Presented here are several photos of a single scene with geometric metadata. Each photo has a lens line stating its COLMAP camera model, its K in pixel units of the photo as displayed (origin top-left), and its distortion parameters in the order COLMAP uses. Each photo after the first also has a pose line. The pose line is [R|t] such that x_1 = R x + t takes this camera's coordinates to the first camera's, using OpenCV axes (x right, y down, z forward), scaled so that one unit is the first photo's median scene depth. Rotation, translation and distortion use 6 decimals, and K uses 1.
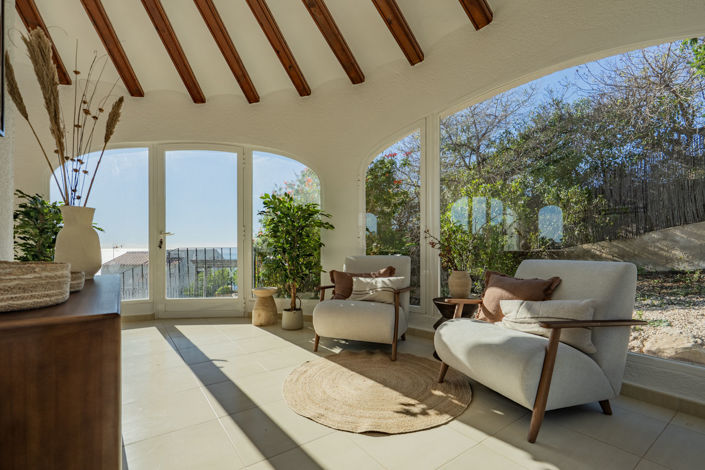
lens RADIAL K [[331.2, 0, 344.0], [0, 331.2, 247.5], [0, 0, 1]] dist [-0.002479, -0.000020]
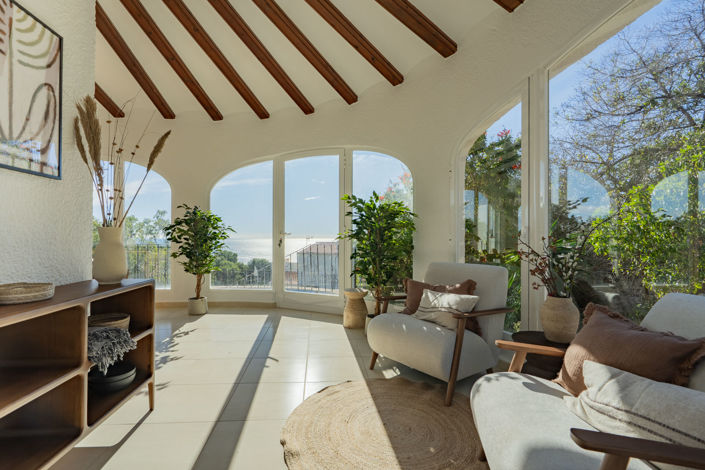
lens RADIAL K [[327.3, 0, 338.1], [0, 327.3, 235.6], [0, 0, 1]] dist [-0.001482, -0.000024]
pose [[0.851783, 0.004775, -0.523872, 0.262126], [-0.007602, 0.999966, -0.003246, -0.039947], [0.523839, 0.006747, 0.851791, 0.168424]]
